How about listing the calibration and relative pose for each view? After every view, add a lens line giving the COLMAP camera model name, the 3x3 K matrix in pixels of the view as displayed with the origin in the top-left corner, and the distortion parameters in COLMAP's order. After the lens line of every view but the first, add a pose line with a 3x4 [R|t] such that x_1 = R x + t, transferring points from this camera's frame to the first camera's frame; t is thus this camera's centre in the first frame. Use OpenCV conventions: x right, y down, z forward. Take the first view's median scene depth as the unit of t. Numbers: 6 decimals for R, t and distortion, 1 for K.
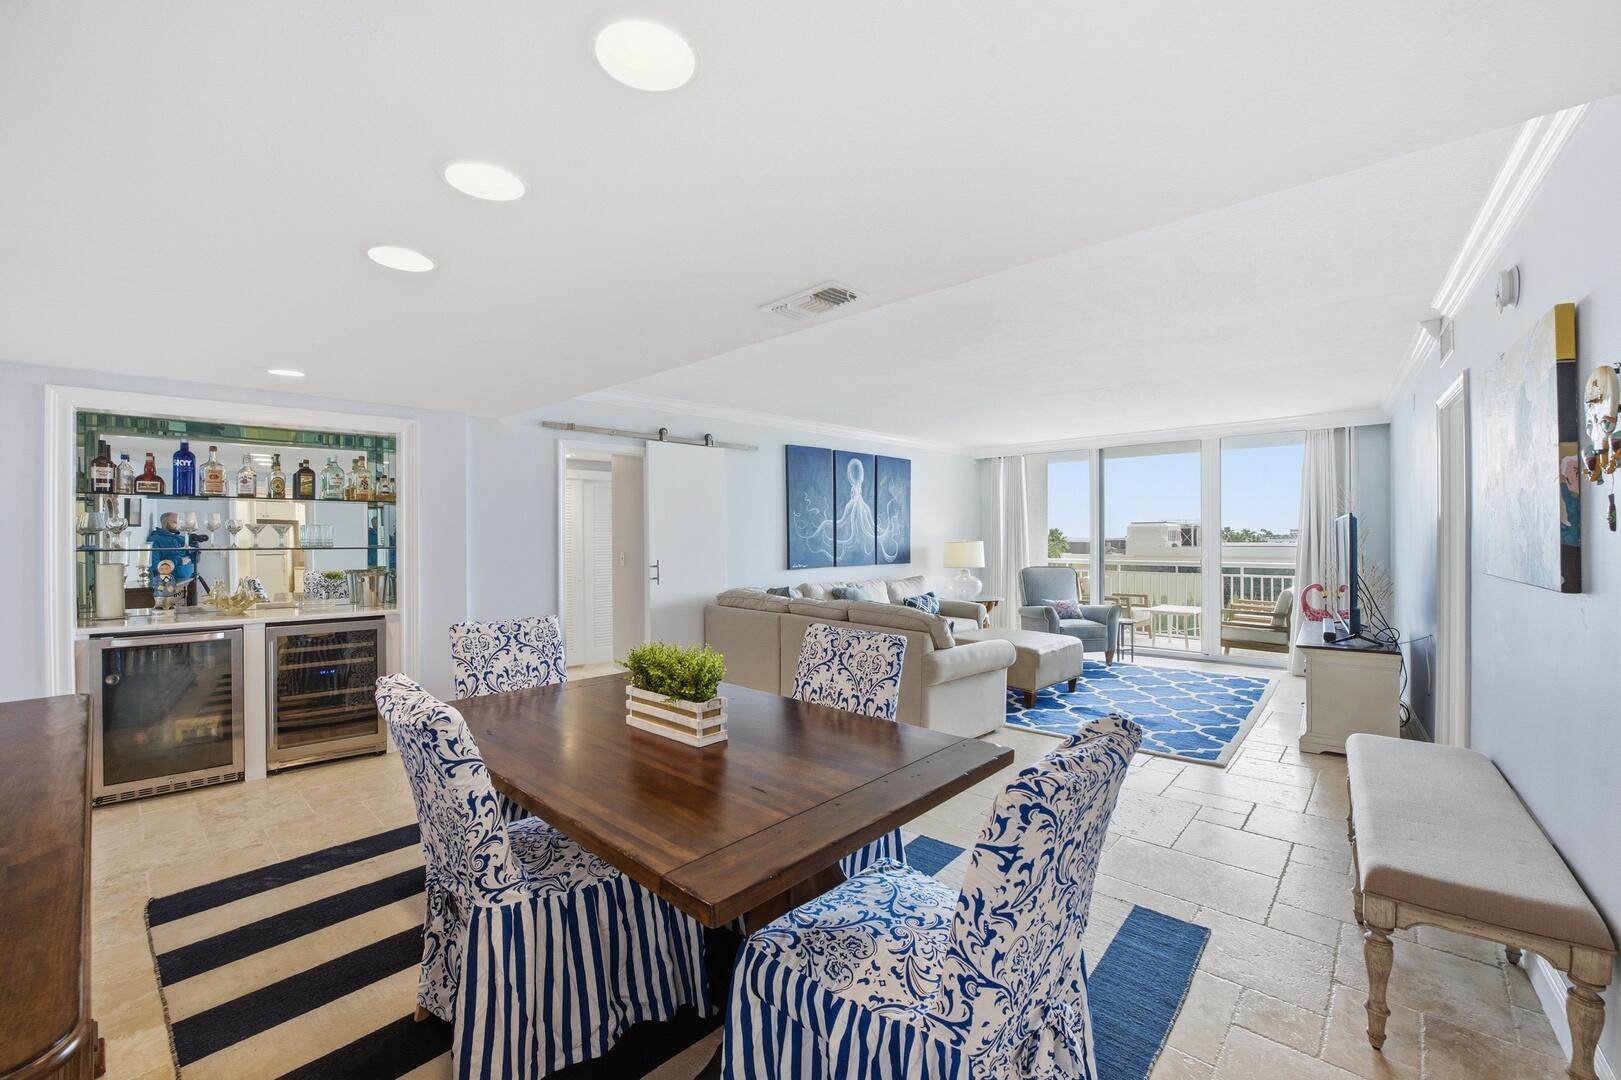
lens RADIAL K [[658.4, 0, 817.3], [0, 658.4, 537.9], [0, 0, 1]] dist [-0.024018, 0.001271]
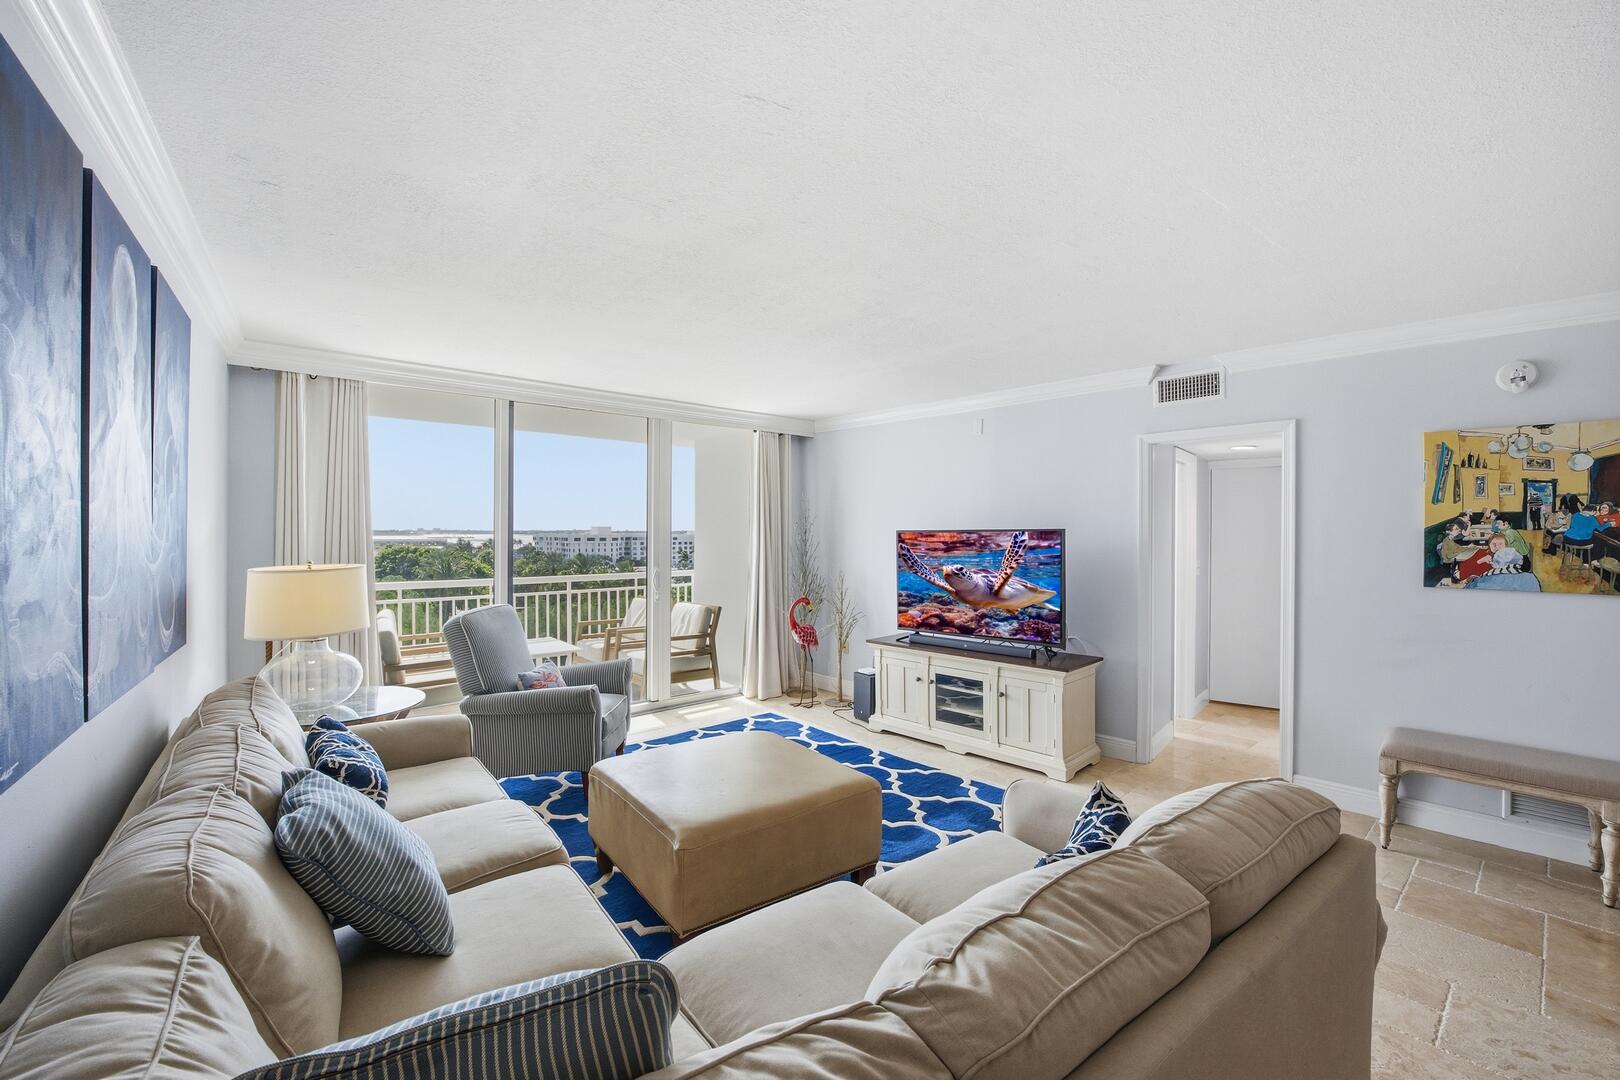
lens RADIAL K [[658.0, 0, 828.6], [0, 658.0, 531.9], [0, 0, 1]] dist [-0.024018, 0.001271]
pose [[0.125907, 0.005527, 0.992027, -0.138140], [-0.002616, 0.999983, -0.005239, -0.015538], [-0.992039, -0.001936, 0.125920, 0.711877]]
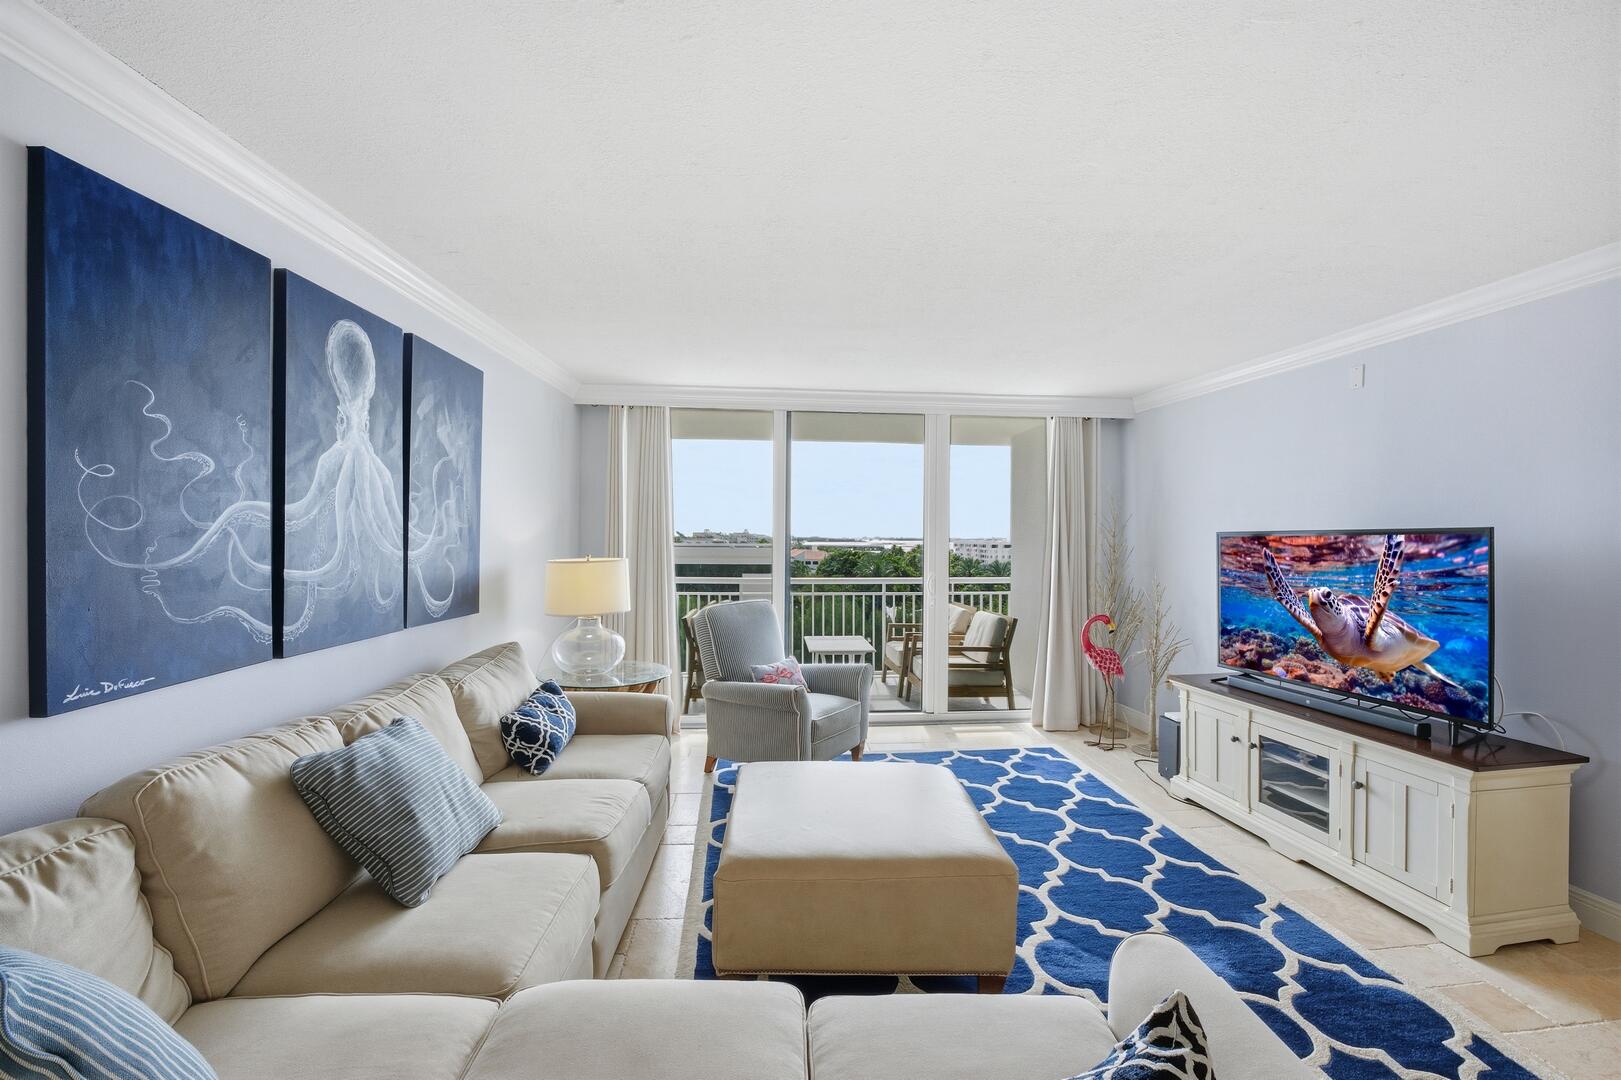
lens RADIAL K [[658.4, 0, 813.8], [0, 658.4, 540.2], [0, 0, 1]] dist [-0.024018, 0.001271]
pose [[0.689810, 0.005827, 0.723967, -0.017829], [-0.008676, 0.999962, 0.000218, -0.011421], [-0.723938, -0.006431, 0.689835, 0.601109]]
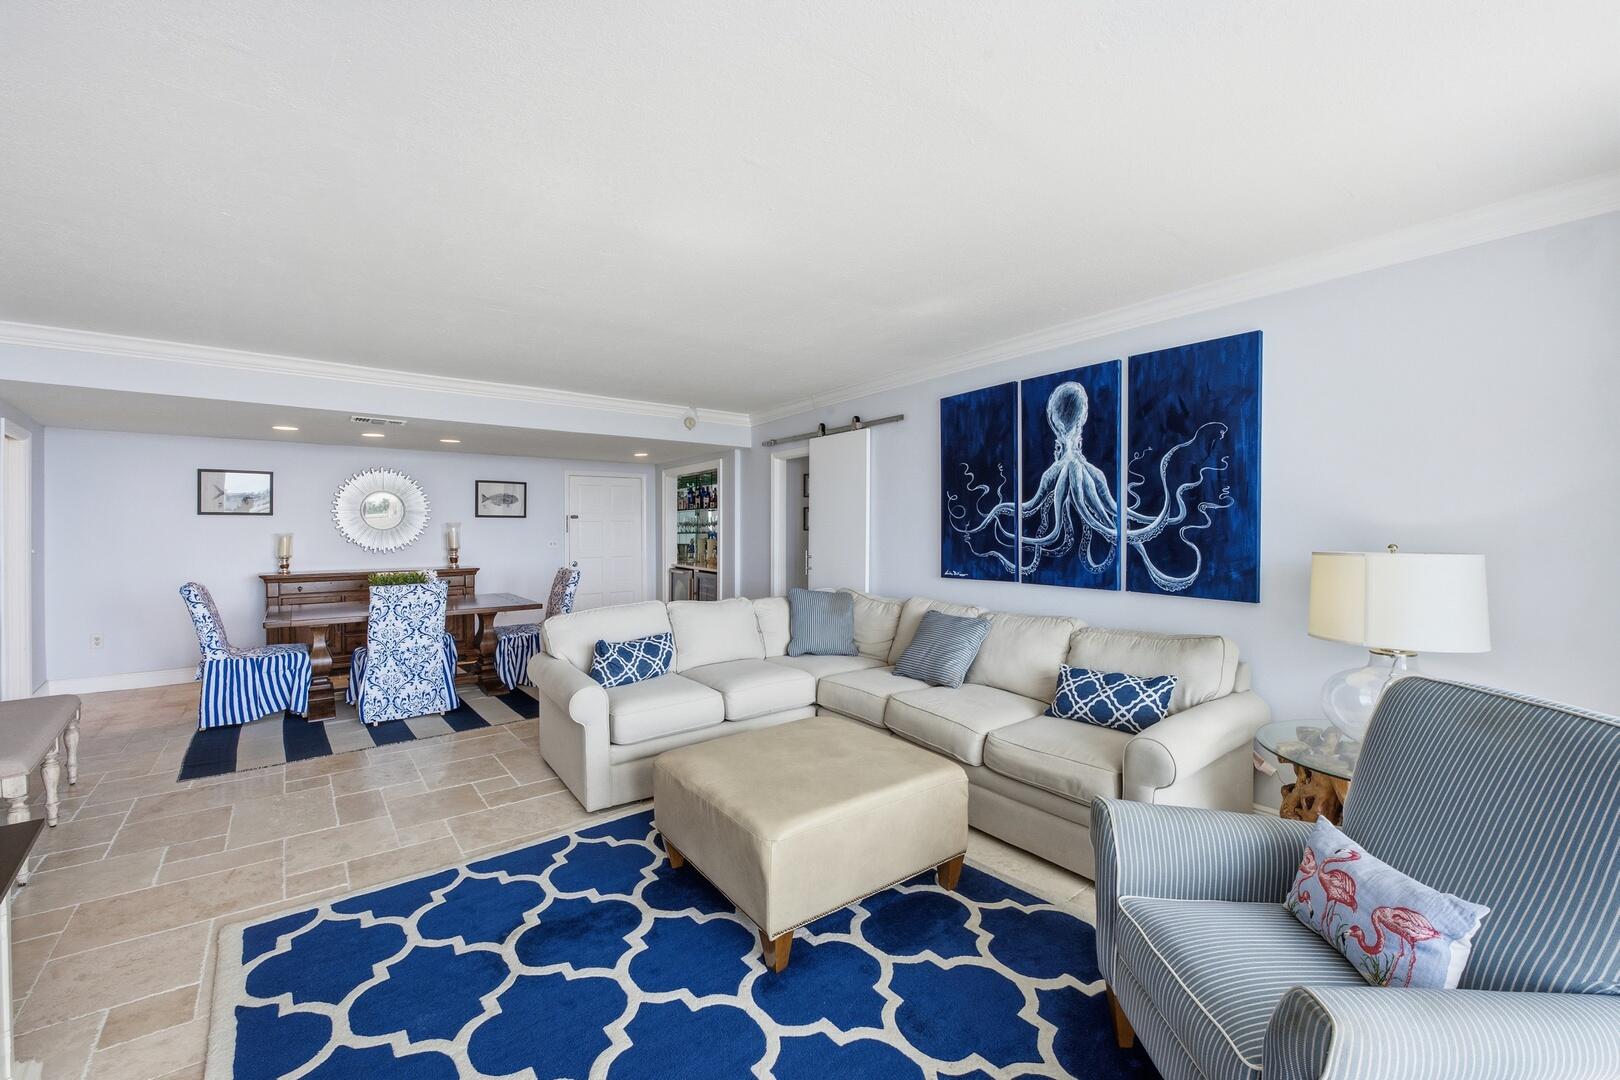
lens RADIAL K [[658.0, 0, 813.3], [0, 658.0, 531.5], [0, 0, 1]] dist [-0.024018, 0.001271]
pose [[-0.163244, 0.013160, -0.986498, 0.601926], [-0.000258, 0.999910, 0.013382, -0.008506], [0.986586, 0.002439, -0.163226, 0.882626]]
